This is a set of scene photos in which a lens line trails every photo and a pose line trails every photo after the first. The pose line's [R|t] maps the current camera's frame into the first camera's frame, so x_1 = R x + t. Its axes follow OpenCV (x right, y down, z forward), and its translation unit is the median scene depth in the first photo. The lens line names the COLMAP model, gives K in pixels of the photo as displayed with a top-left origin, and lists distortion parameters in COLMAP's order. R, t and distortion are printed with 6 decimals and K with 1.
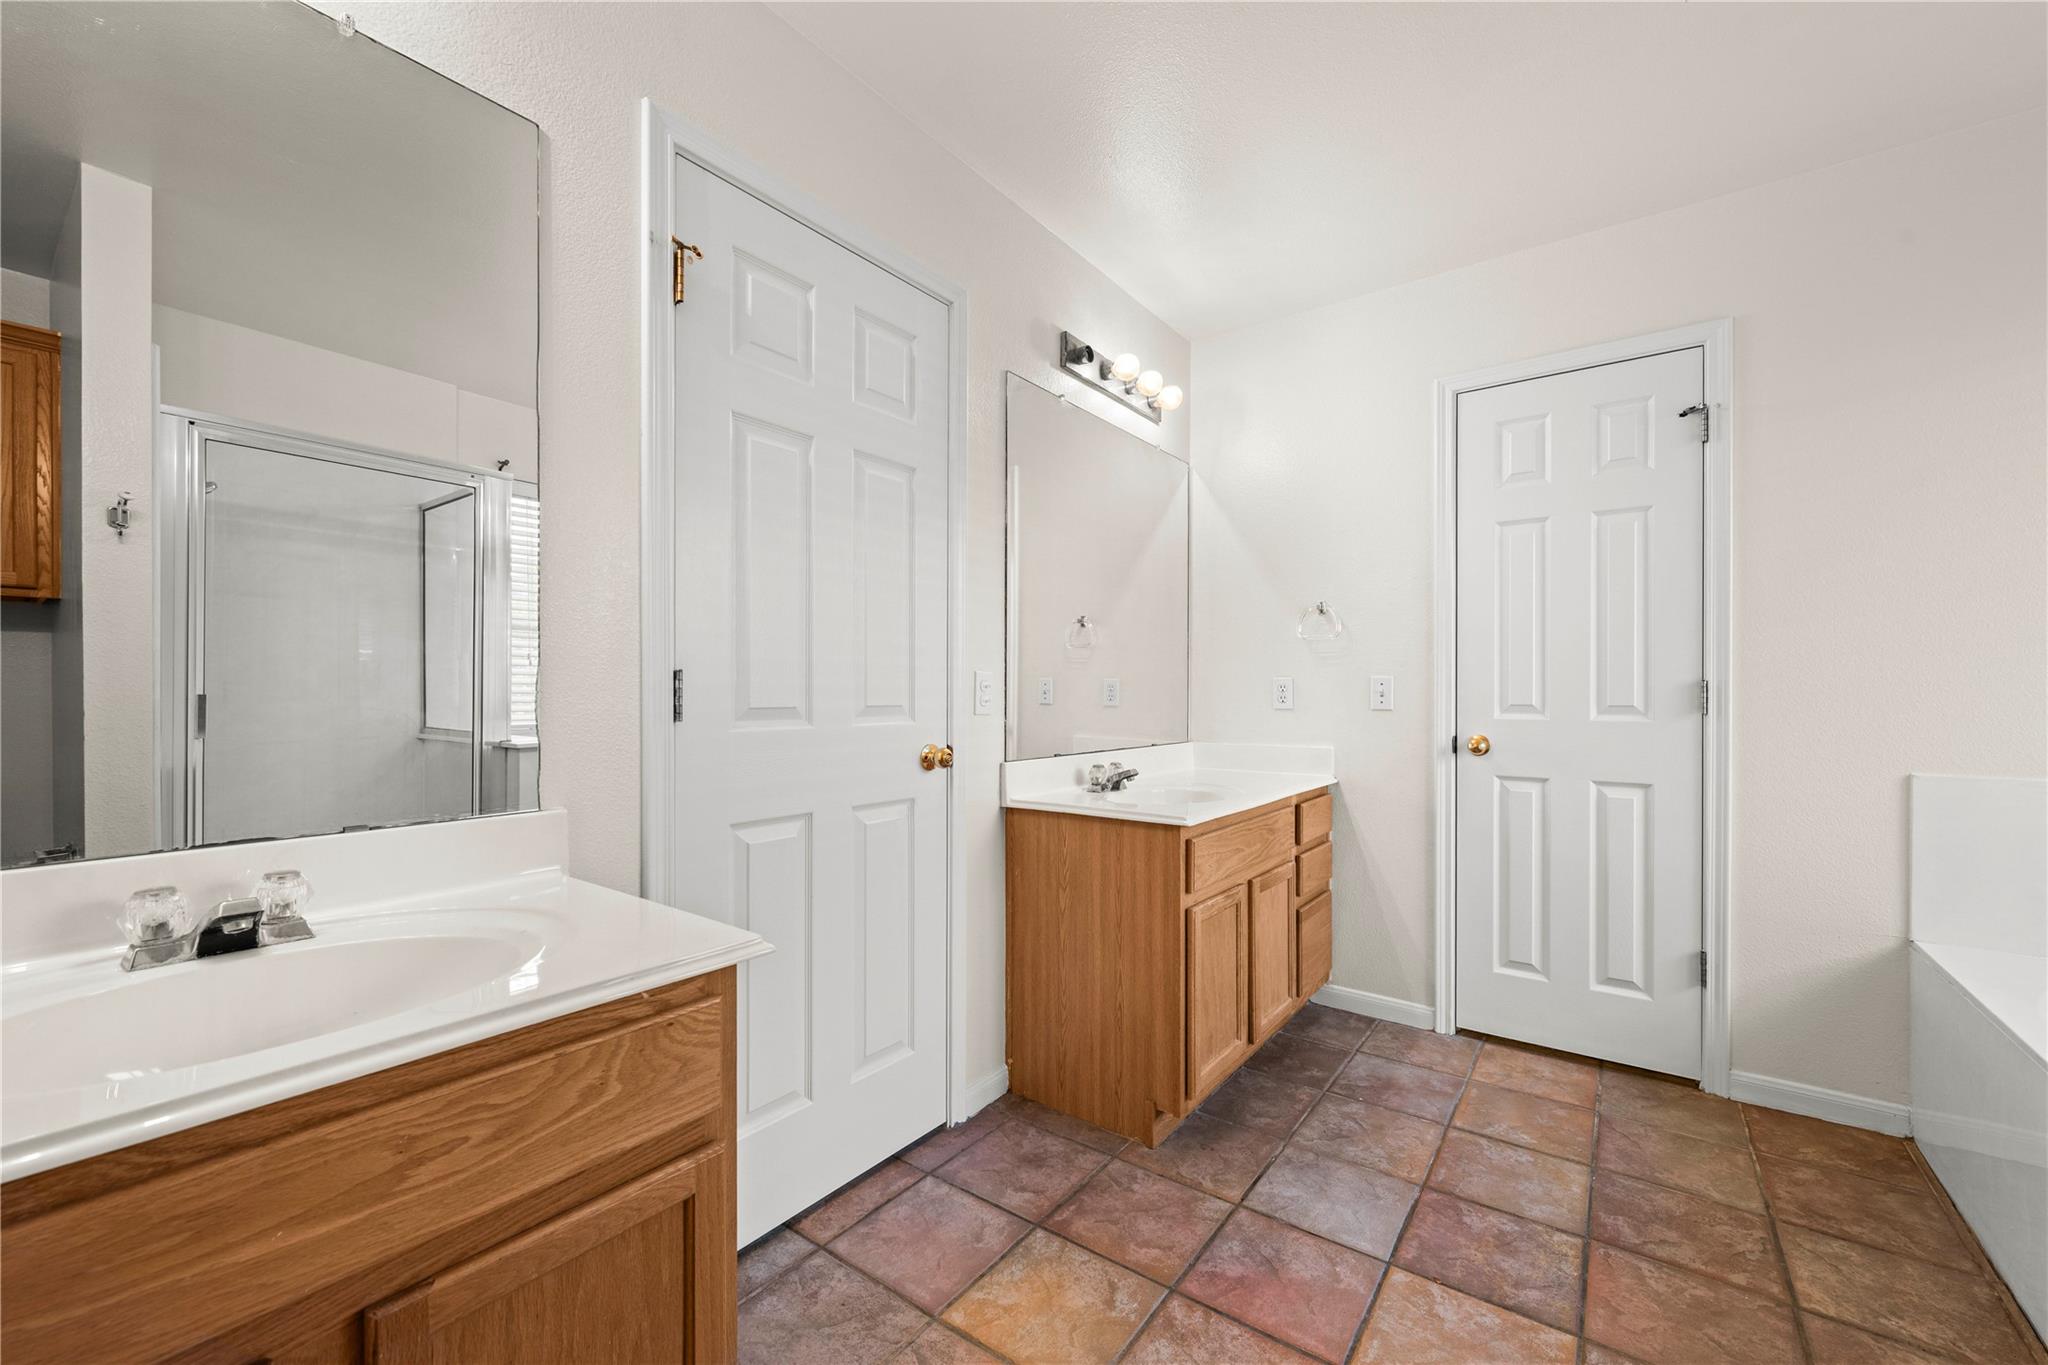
lens RADIAL K [[813.3, 0, 1022.6], [0, 813.3, 684.3], [0, 0, 1]] dist [0.002677, -0.000833]
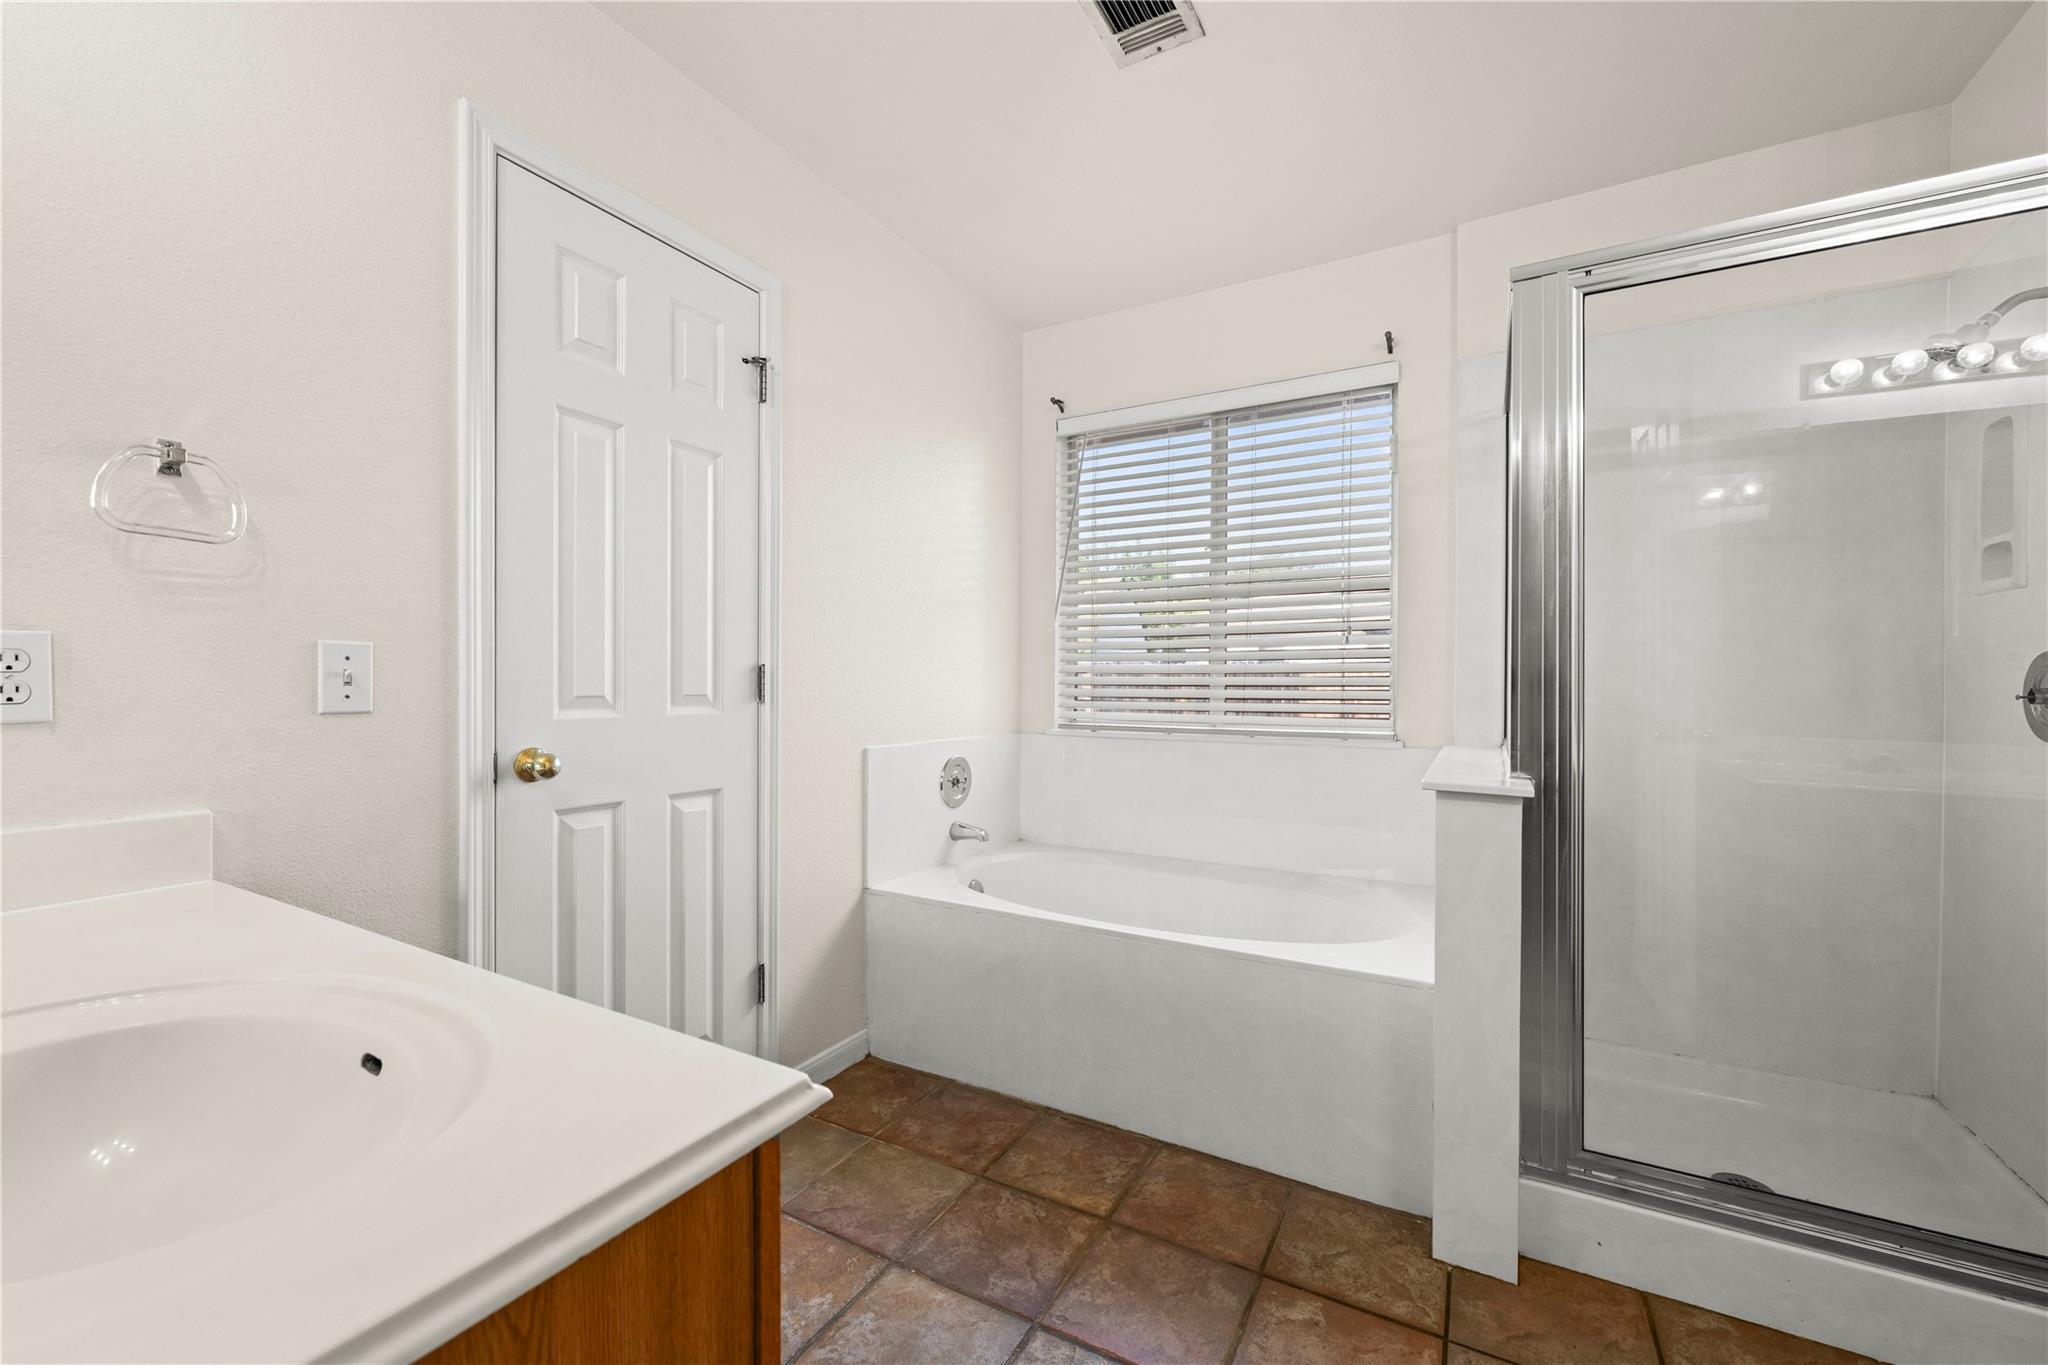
lens RADIAL K [[813.3, 0, 1015.3], [0, 813.3, 690.5], [0, 0, 1]] dist [0.002677, -0.000833]
pose [[-0.128963, -0.004024, 0.991641, -0.094529], [-0.002243, 0.999990, 0.003766, 0.019378], [-0.991647, -0.001739, -0.128971, 0.825779]]
